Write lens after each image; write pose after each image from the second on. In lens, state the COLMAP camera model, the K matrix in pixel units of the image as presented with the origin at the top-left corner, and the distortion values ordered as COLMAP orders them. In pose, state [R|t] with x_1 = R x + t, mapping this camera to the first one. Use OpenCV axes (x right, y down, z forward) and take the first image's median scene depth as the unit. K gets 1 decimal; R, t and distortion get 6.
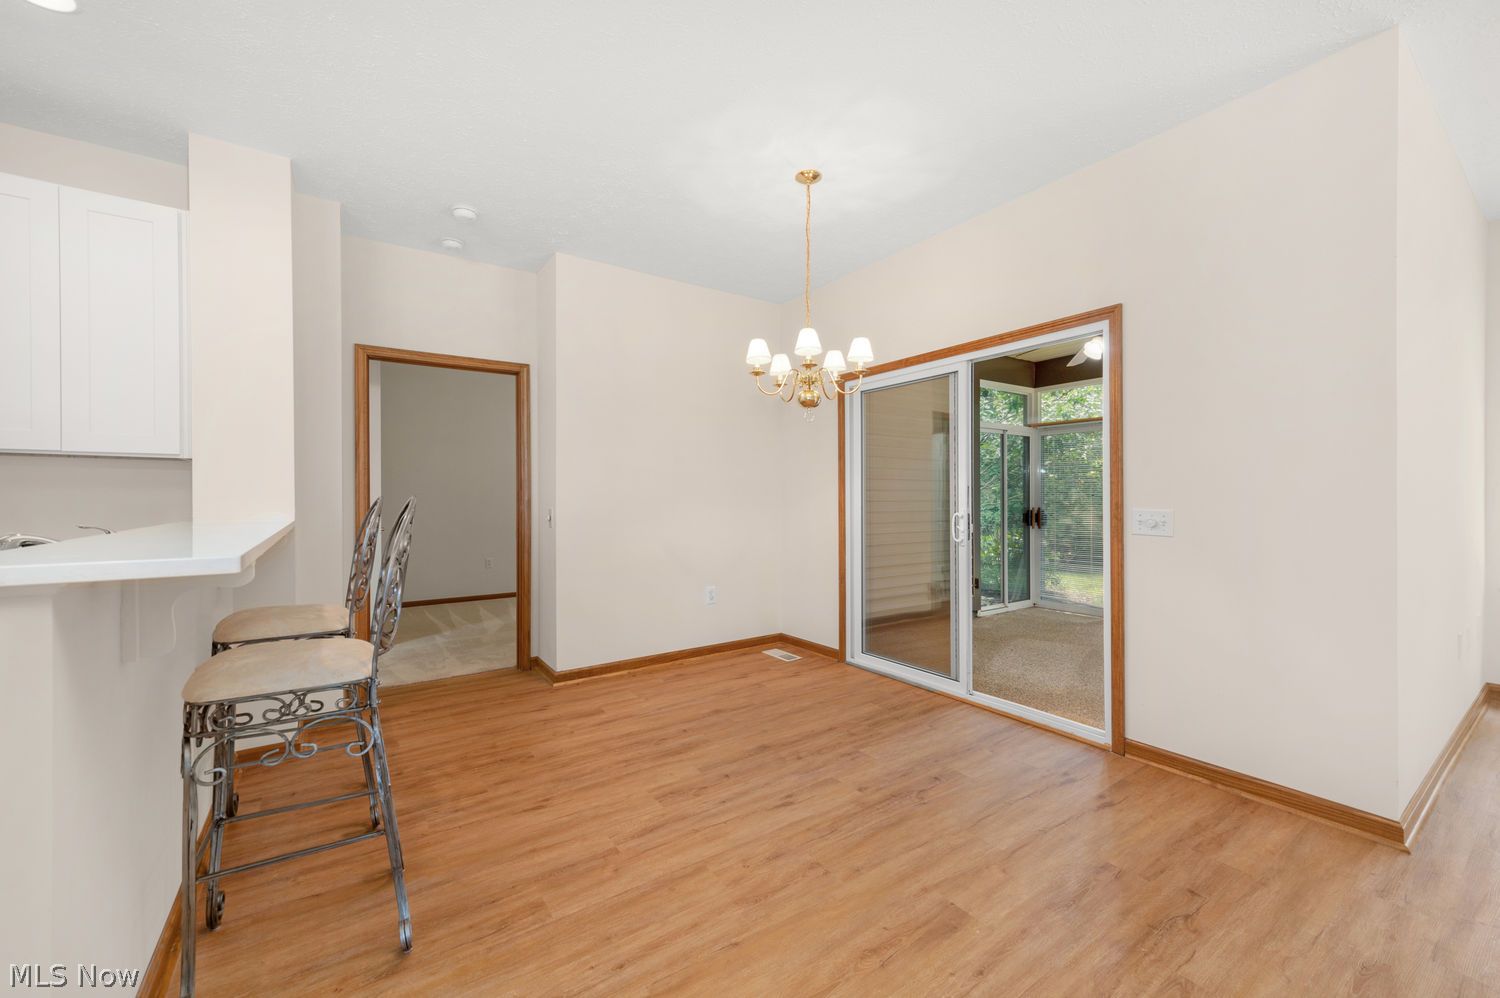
lens RADIAL K [[592.5, 0, 760.2], [0, 592.5, 500.9], [0, 0, 1]] dist [0.015586, -0.003858]
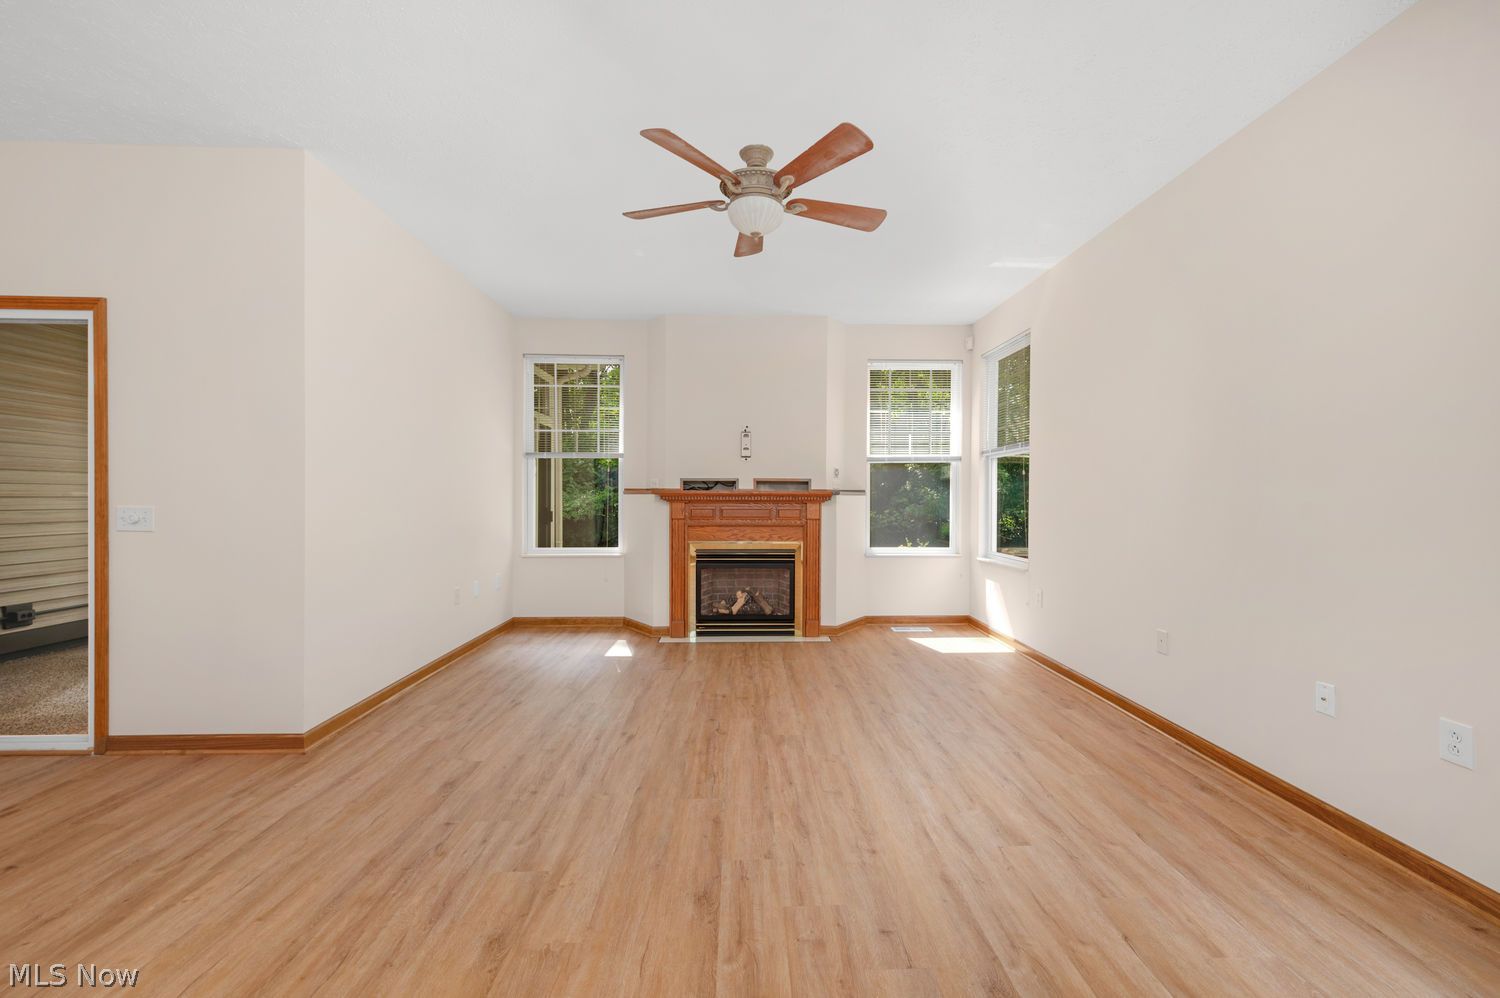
lens RADIAL K [[592.5, 0, 768.2], [0, 592.5, 496.9], [0, 0, 1]] dist [0.015586, -0.003858]
pose [[0.542576, 0.005656, 0.839988, 0.349130], [-0.004789, 0.999982, -0.003640, -0.002013], [-0.839993, -0.002047, 0.542593, -0.442866]]
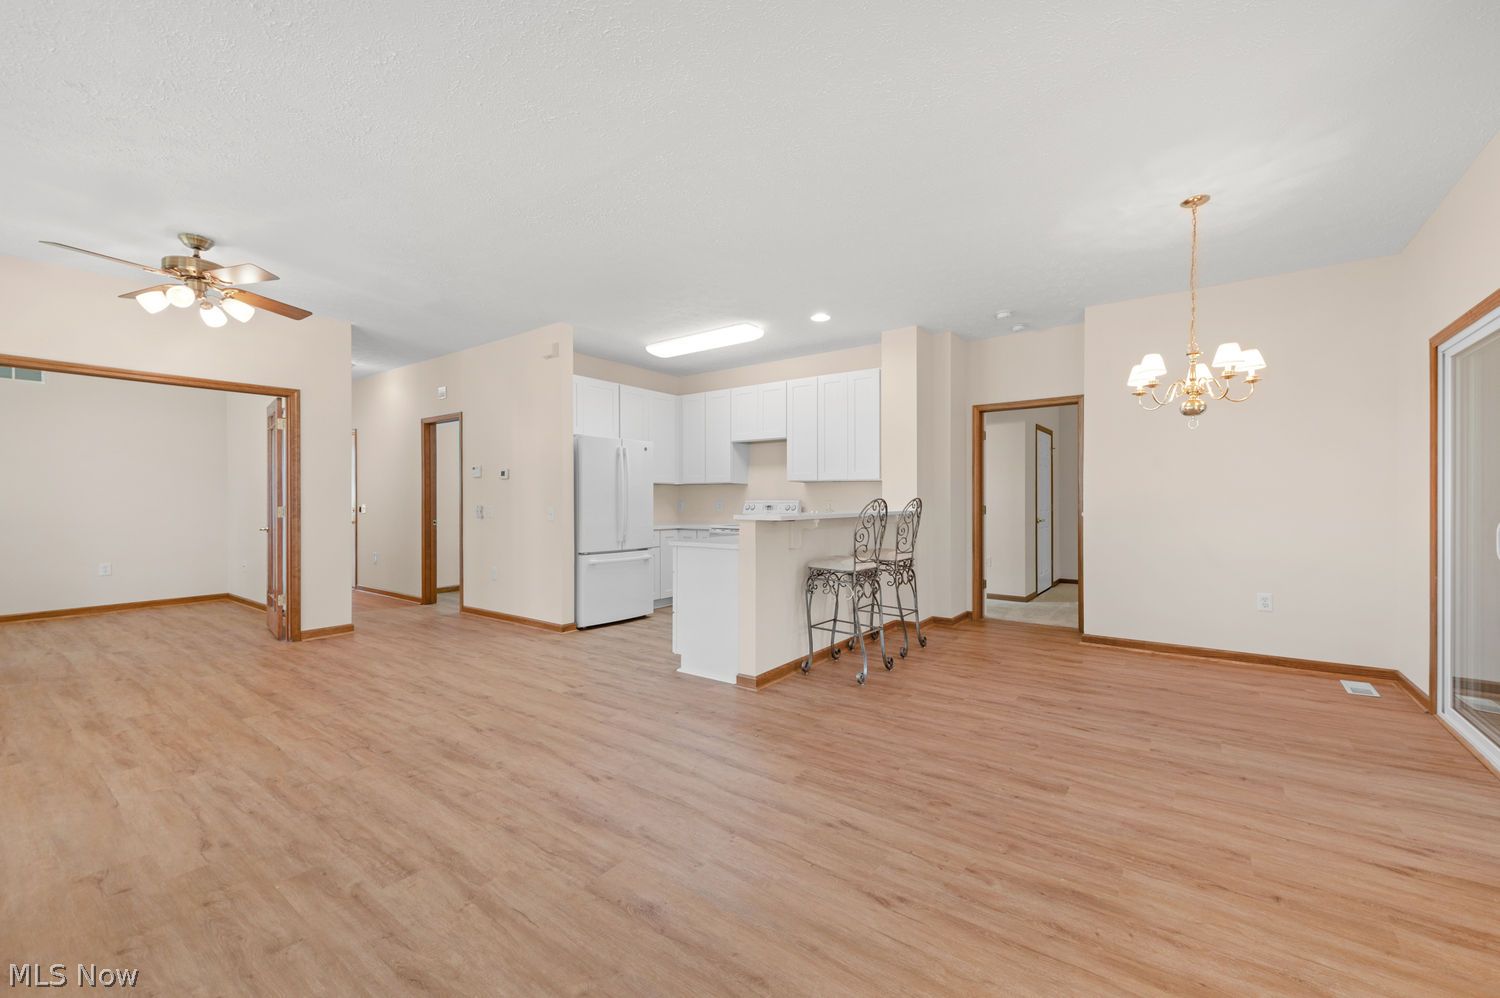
lens RADIAL K [[592.5, 0, 773.6], [0, 592.5, 500.1], [0, 0, 1]] dist [0.015586, -0.003858]
pose [[0.325890, 0.004435, -0.945397, 0.878535], [-0.002978, 0.999989, 0.003665, -0.006002], [0.945403, 0.001621, 0.325900, -0.073796]]
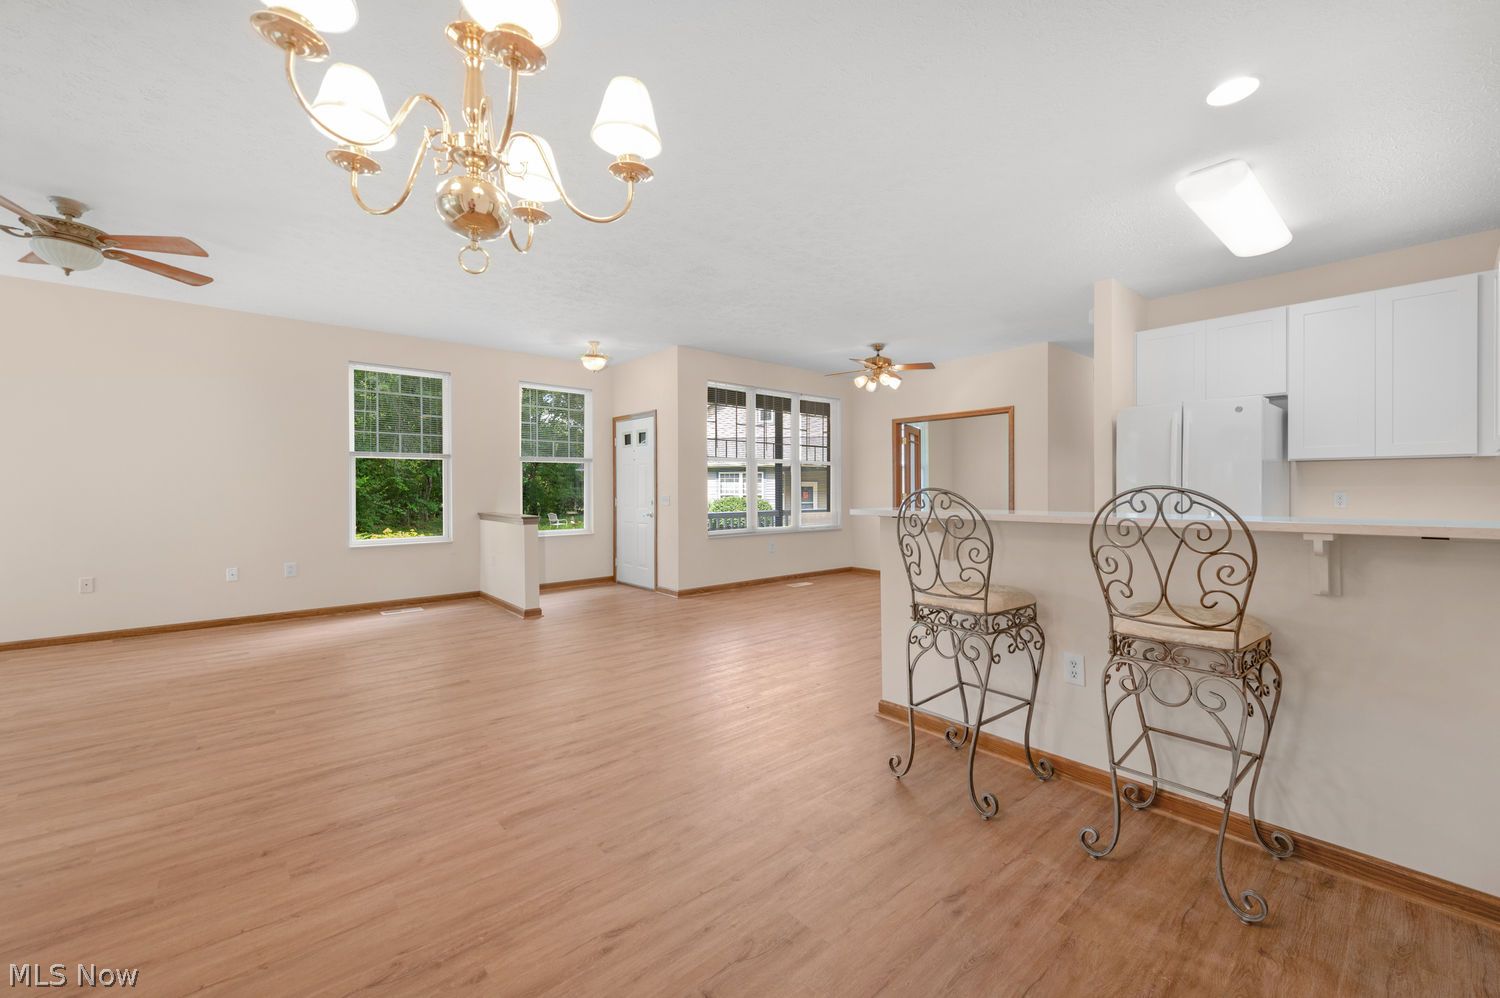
lens RADIAL K [[592.5, 0, 780.5], [0, 592.5, 494.0], [0, 0, 1]] dist [0.015586, -0.003858]
pose [[-0.991445, 0.007960, -0.130284, -0.048795], [0.006218, 0.999886, 0.013772, -0.010828], [0.130379, 0.012844, -0.991381, 1.395452]]
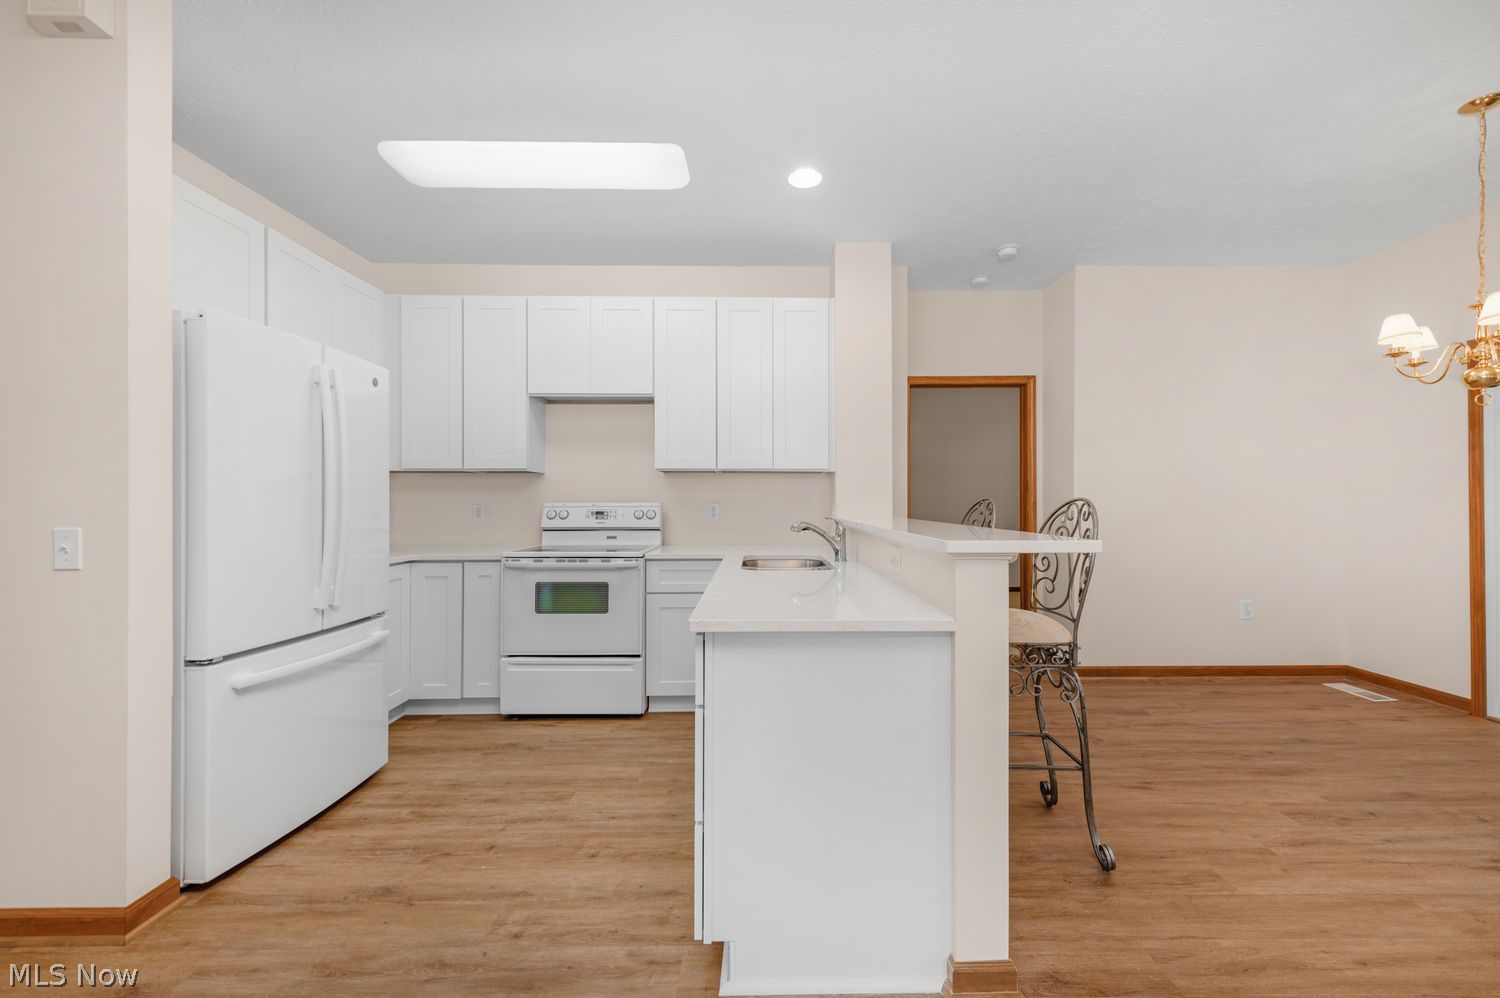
lens RADIAL K [[592.5, 0, 769.1], [0, 592.5, 496.6], [0, 0, 1]] dist [0.015586, -0.003858]
pose [[0.823900, -0.002154, -0.566732, -0.258586], [-0.003392, 0.999956, -0.008732, 0.000742], [0.566726, 0.009117, 0.823856, -0.223496]]
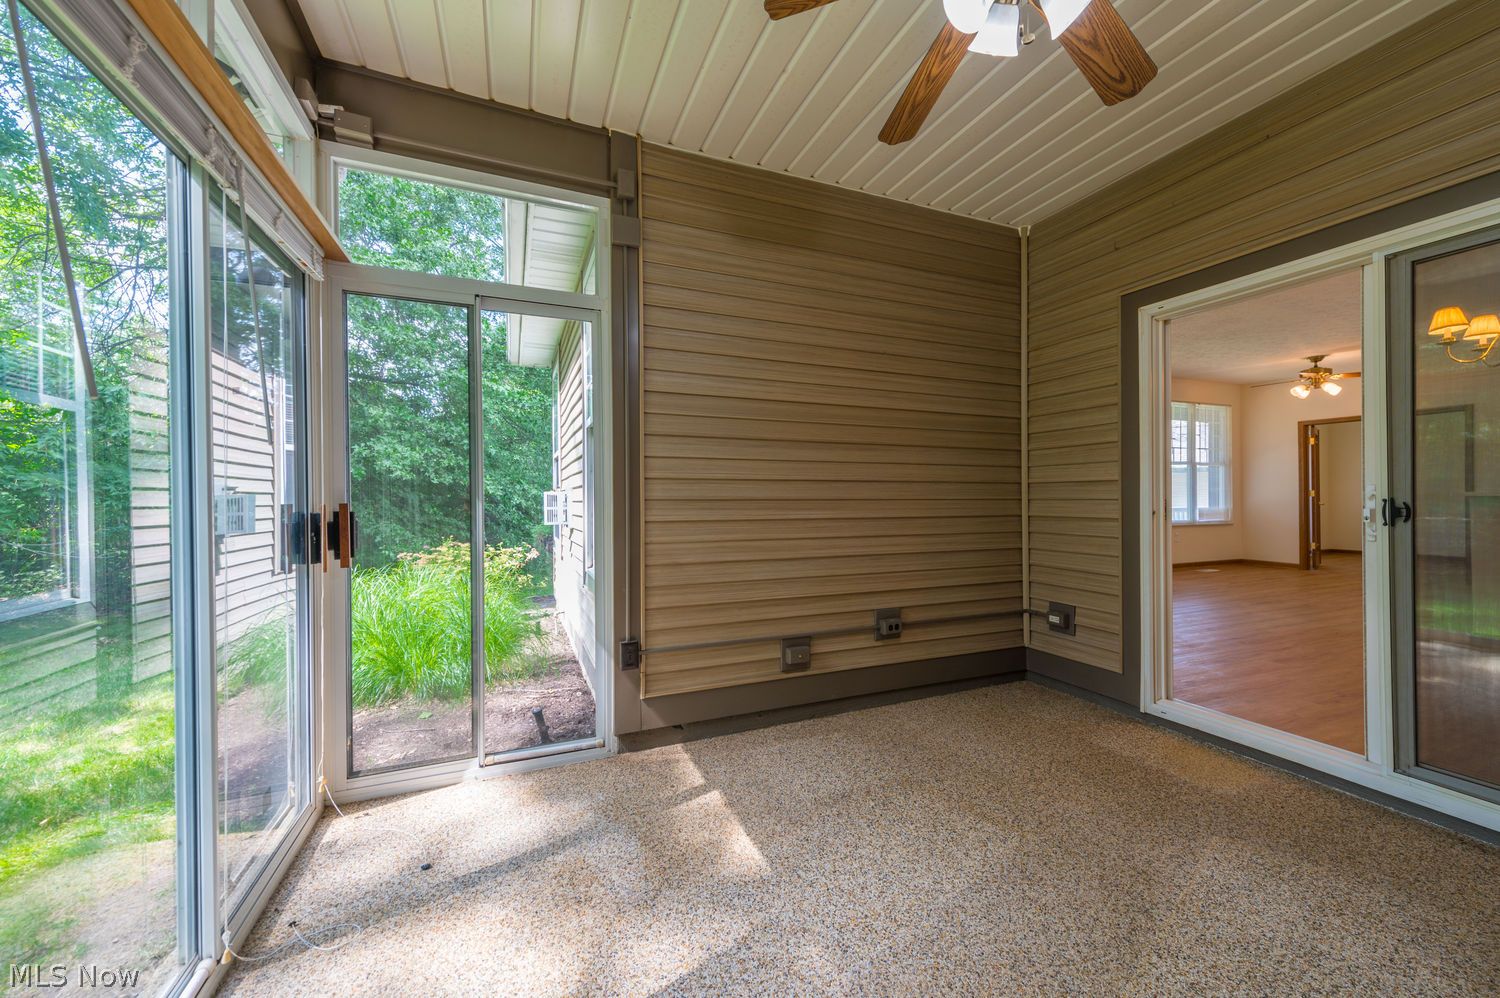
lens RADIAL K [[592.5, 0, 768.1], [0, 592.5, 492.7], [0, 0, 1]] dist [0.015586, -0.003858]
pose [[-0.979807, 0.011573, 0.199609, 1.059805], [0.011776, 0.999931, -0.000168, 0.015767], [-0.199598, 0.002186, -0.979876, 2.184764]]
